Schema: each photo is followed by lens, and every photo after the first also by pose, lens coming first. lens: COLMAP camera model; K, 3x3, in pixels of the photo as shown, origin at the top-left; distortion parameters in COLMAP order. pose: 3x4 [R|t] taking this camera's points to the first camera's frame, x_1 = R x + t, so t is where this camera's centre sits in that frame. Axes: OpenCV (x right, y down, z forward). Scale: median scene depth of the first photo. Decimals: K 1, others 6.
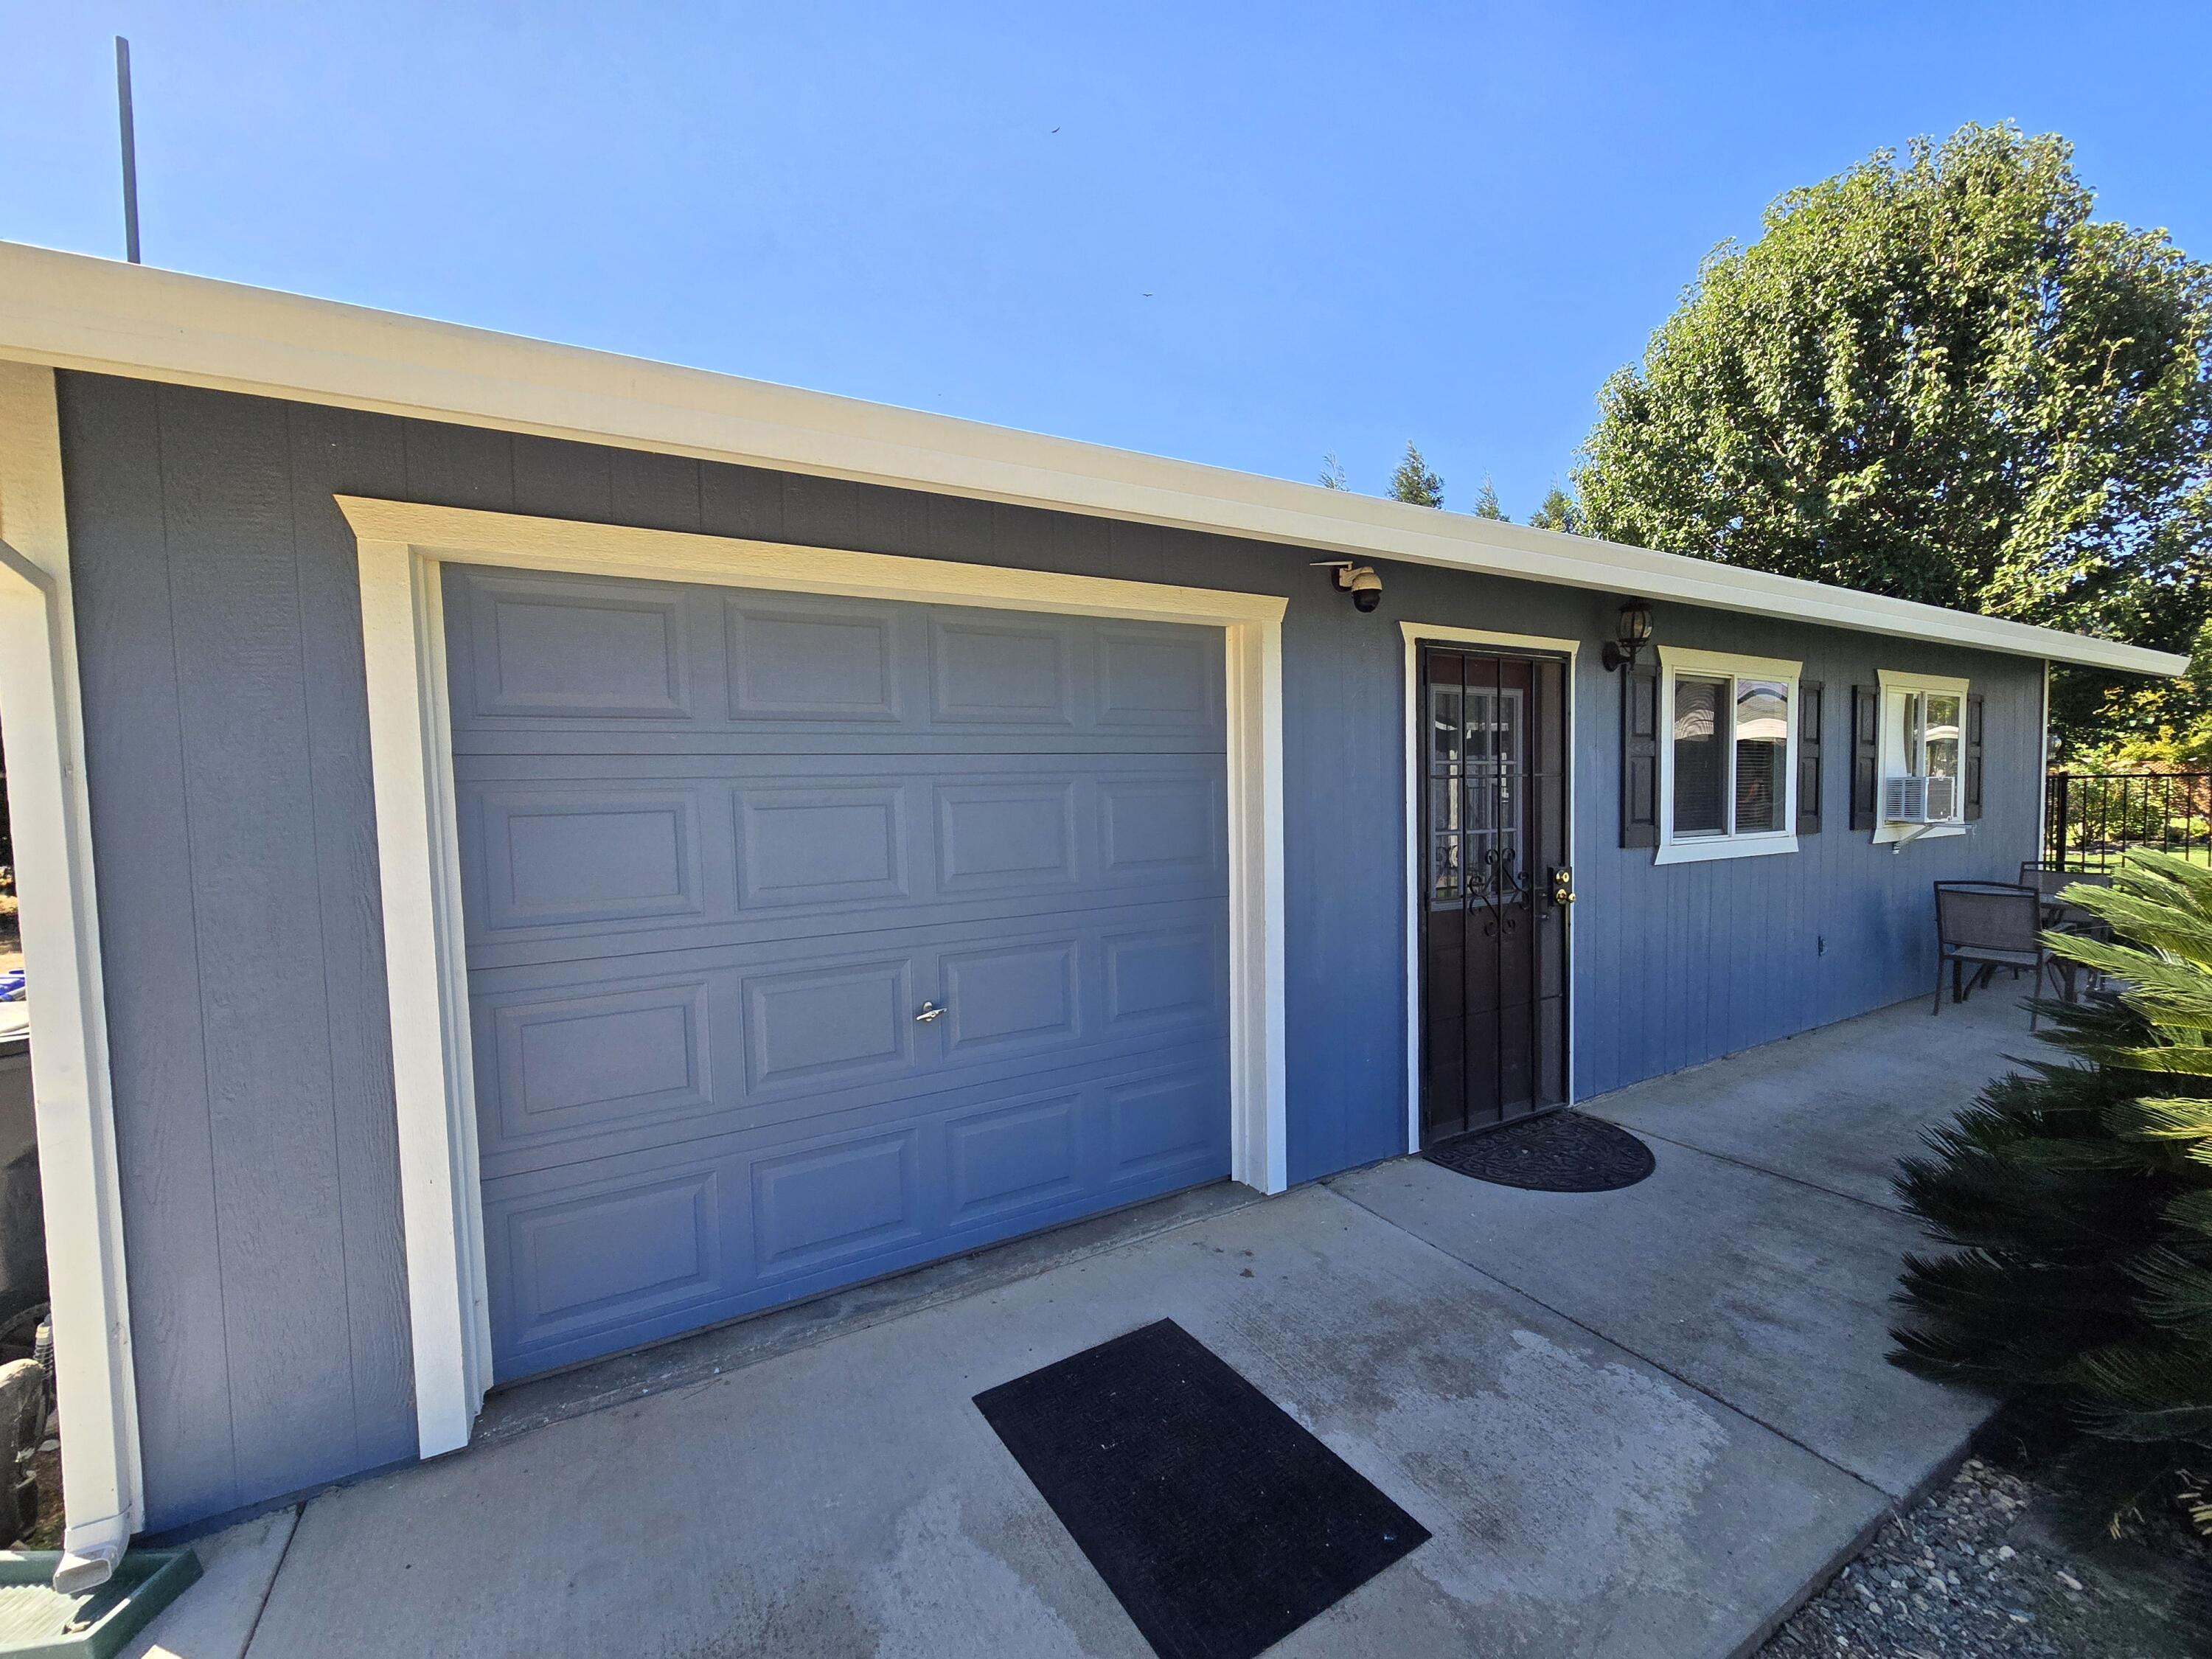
lens RADIAL K [[908.5, 0, 1104.8], [0, 908.5, 828.6], [0, 0, 1]] dist [-0.002479, 0.001829]
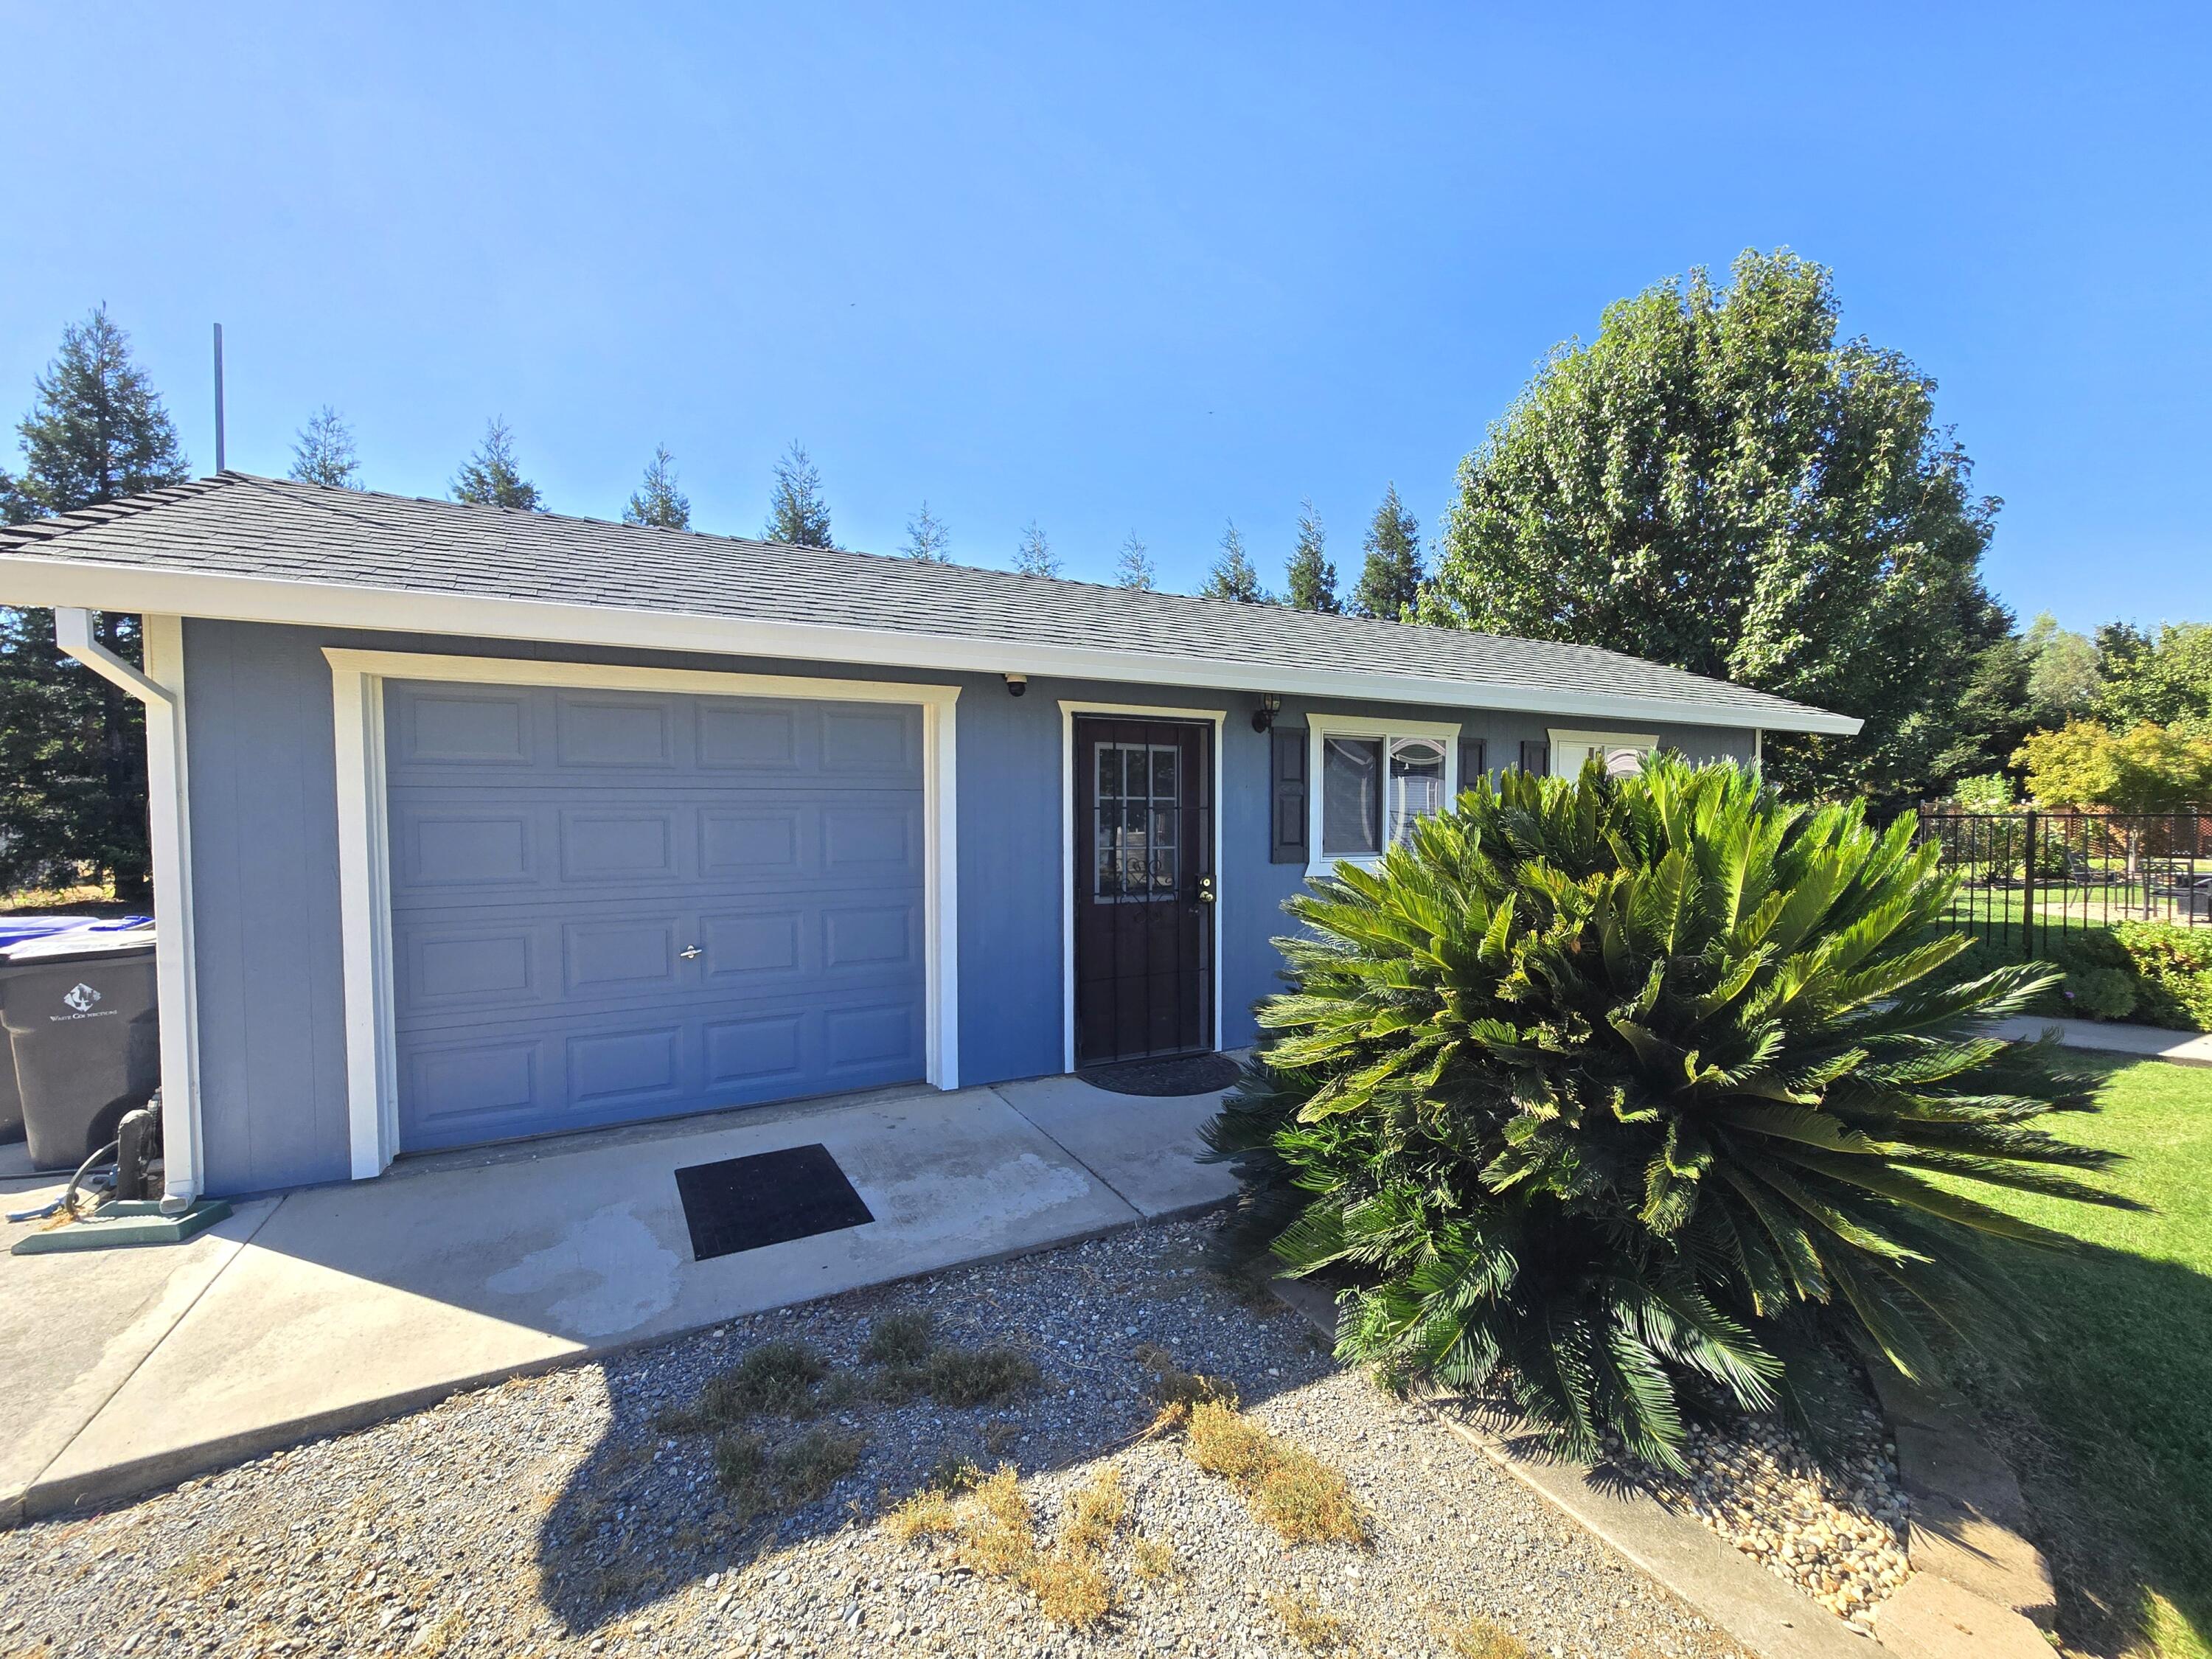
lens RADIAL K [[908.5, 0, 1106.2], [0, 908.5, 835.6], [0, 0, 1]] dist [-0.002479, 0.001829]
pose [[0.999222, 0.020371, -0.033781, 0.523384], [-0.020889, 0.999668, -0.015062, 0.007942], [0.033463, 0.015756, 0.999316, -0.504056]]
